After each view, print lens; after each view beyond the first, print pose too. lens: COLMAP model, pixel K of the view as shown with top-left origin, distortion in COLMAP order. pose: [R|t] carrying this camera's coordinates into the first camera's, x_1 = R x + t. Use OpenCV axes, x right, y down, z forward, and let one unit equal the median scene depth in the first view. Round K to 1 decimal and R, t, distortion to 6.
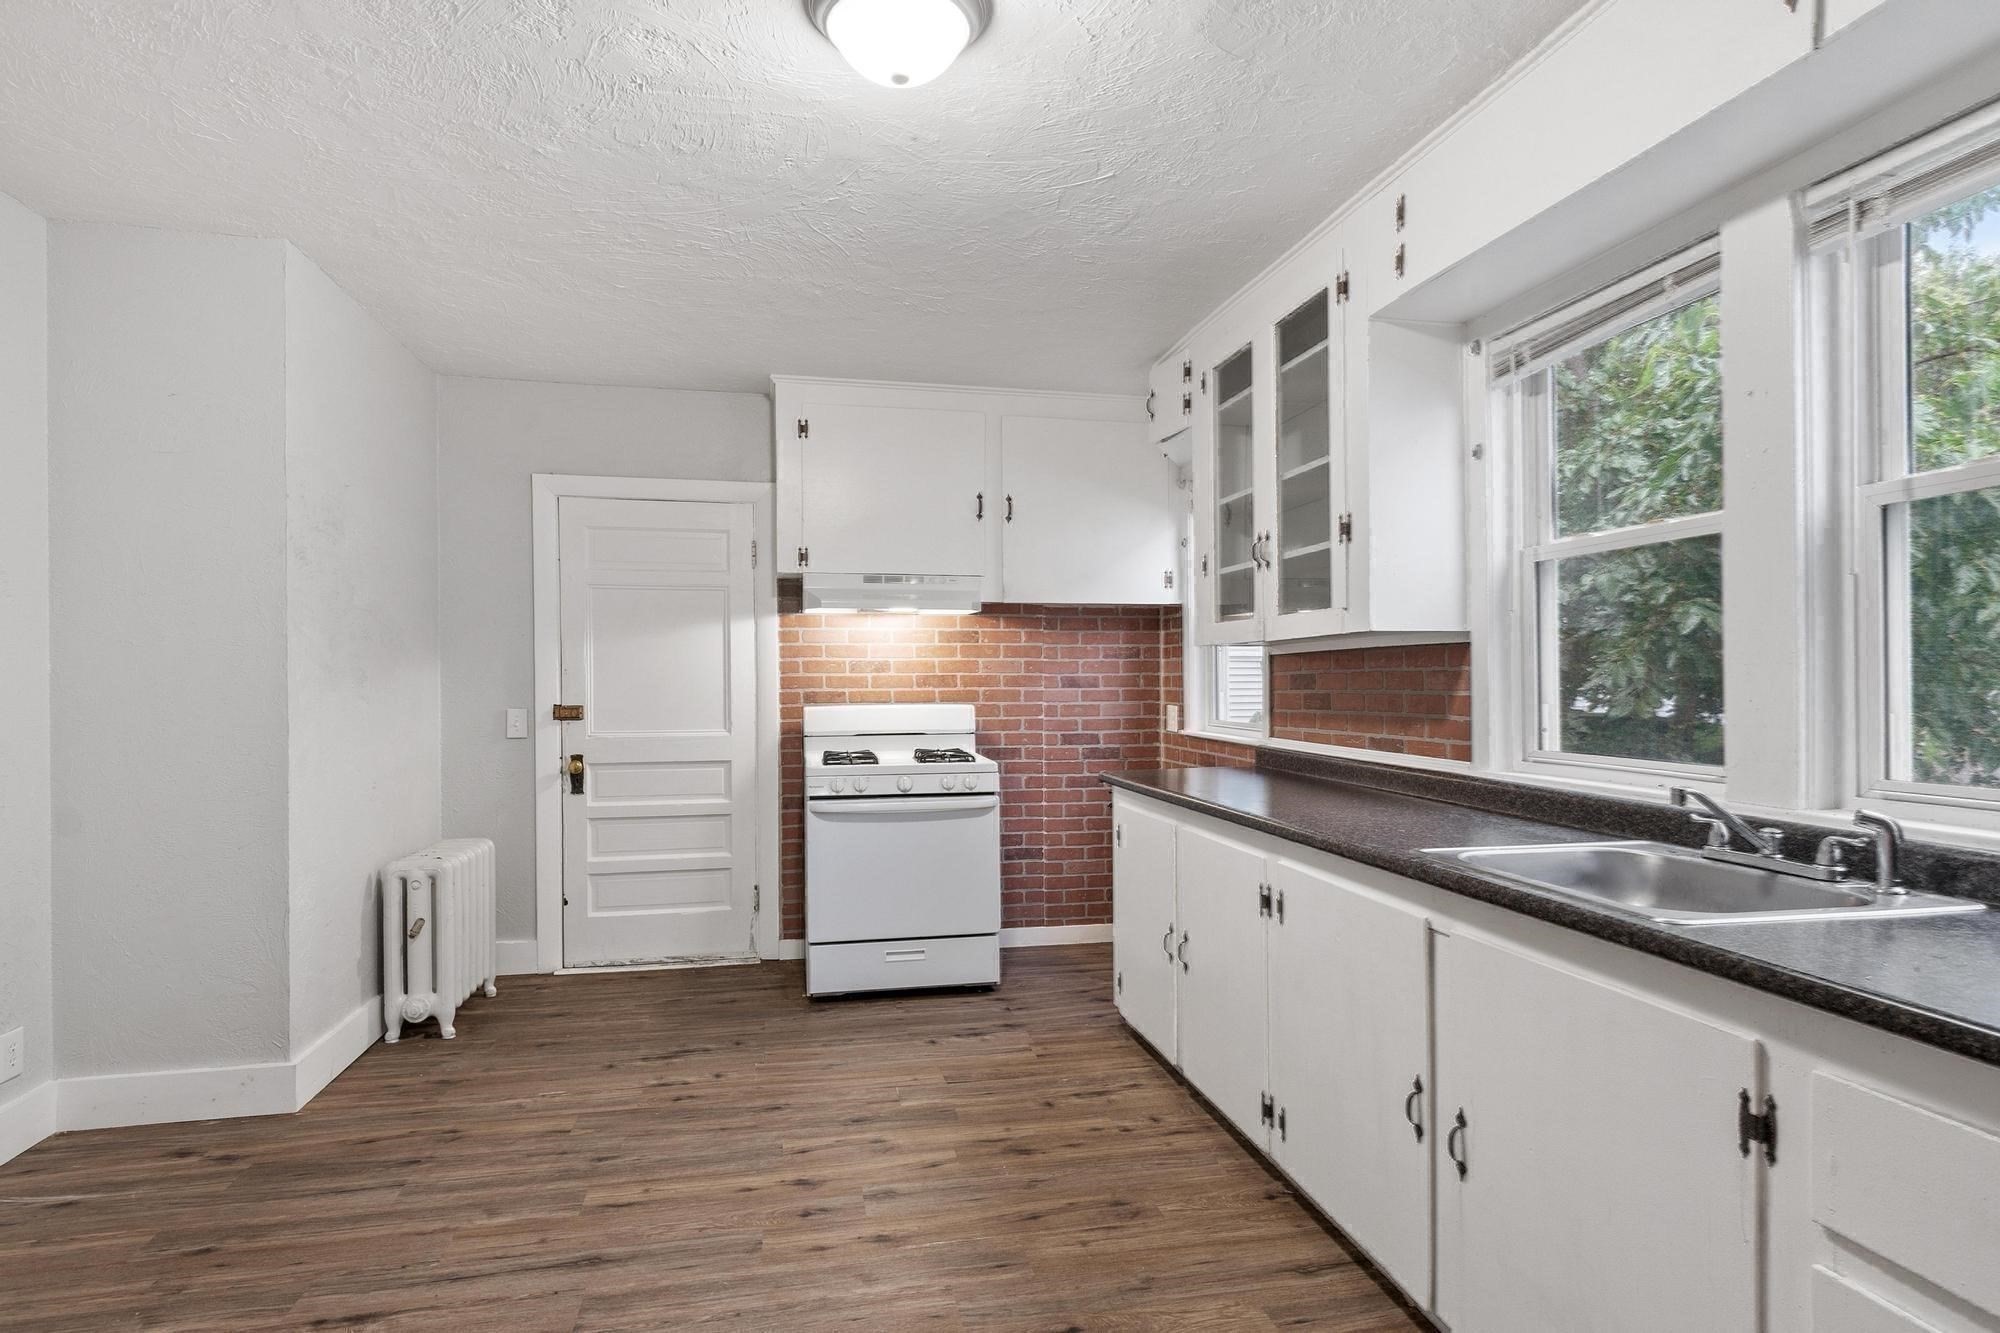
lens RADIAL K [[1073.3, 0, 1004.8], [0, 1073.3, 674.0], [0, 0, 1]] dist [-0.000026, 0.000015]
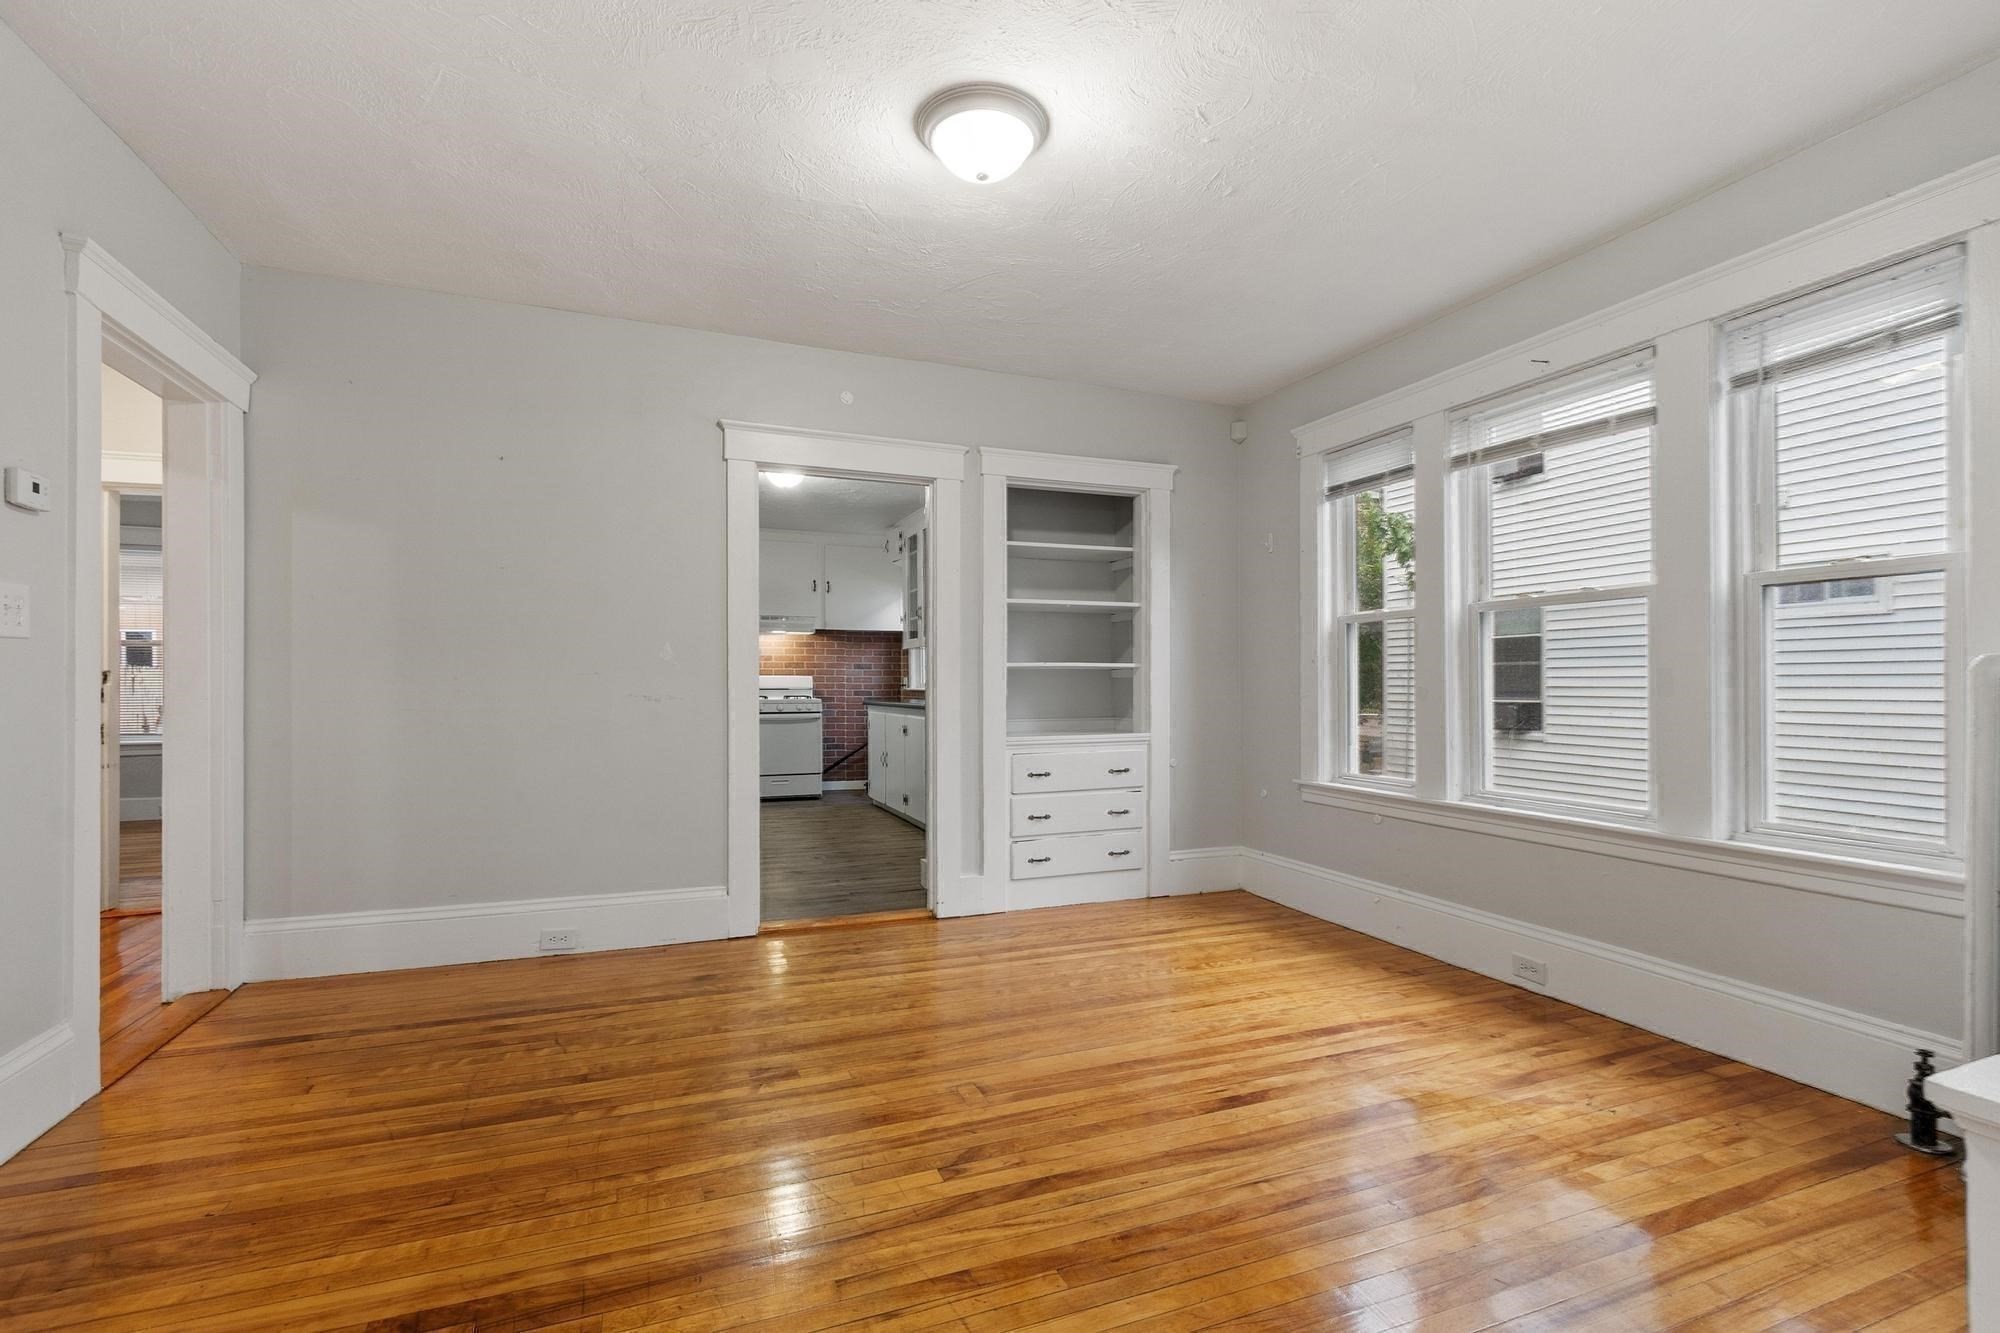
lens RADIAL K [[929.0, 0, 1004.8], [0, 929.0, 681.2], [0, 0, 1]] dist [0.005680, -0.001686]
pose [[0.987639, 0.004767, 0.156674, 0.062186], [-0.004408, 0.999987, -0.002641, 0.042363], [-0.156684, 0.001917, 0.987647, -0.920510]]
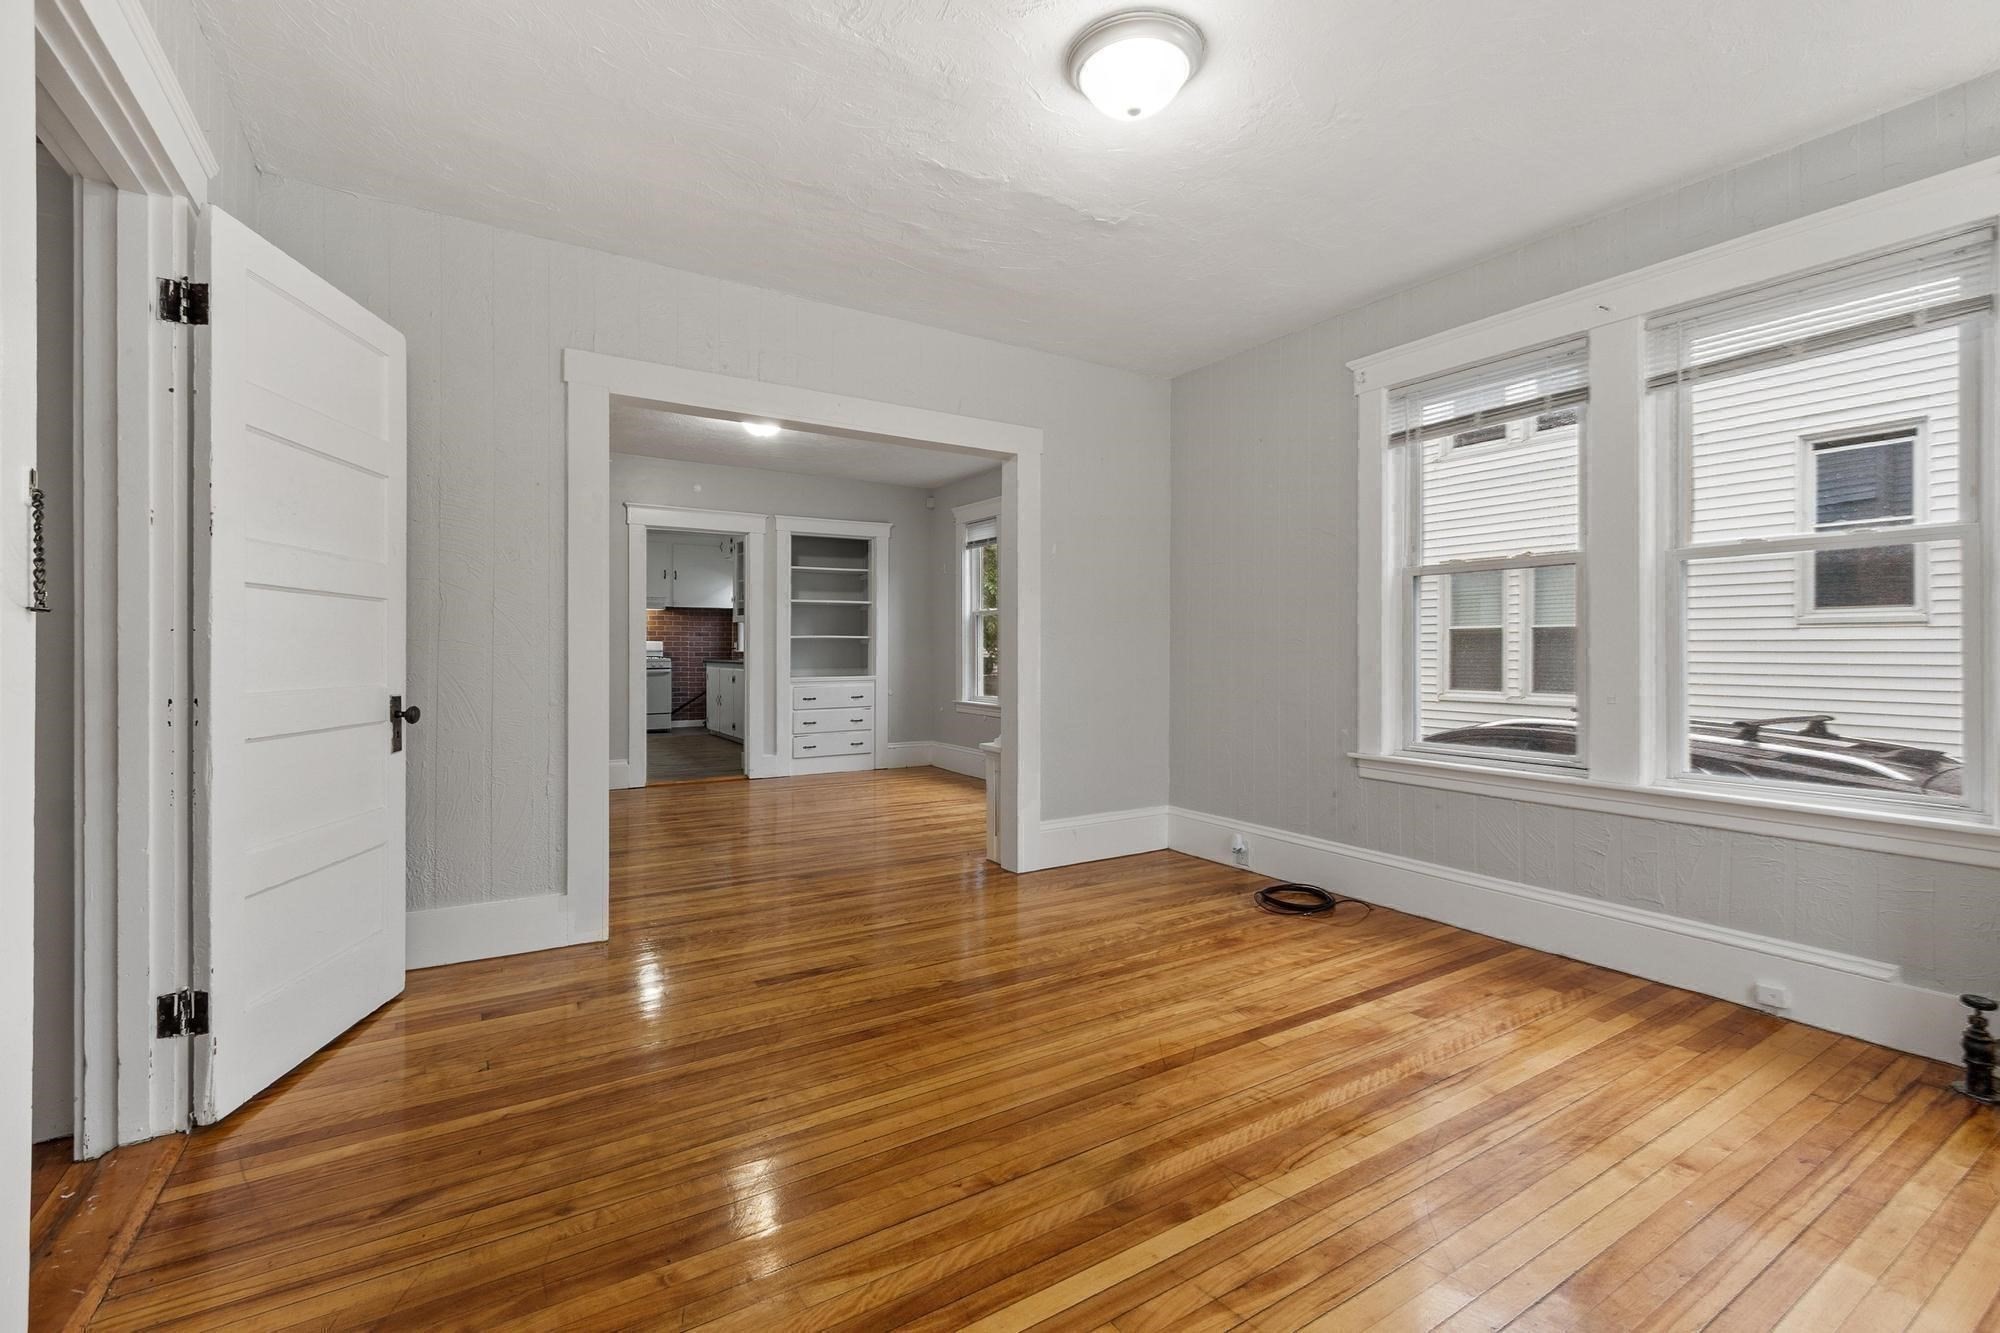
lens RADIAL K [[929.0, 0, 1005.2], [0, 929.0, 647.6], [0, 0, 1]] dist [0.005680, -0.001686]
pose [[0.946913, 0.006771, 0.321419, 0.040519], [-0.006683, 0.999977, -0.001376, 0.042065], [-0.321421, -0.000845, 0.946936, -1.672406]]
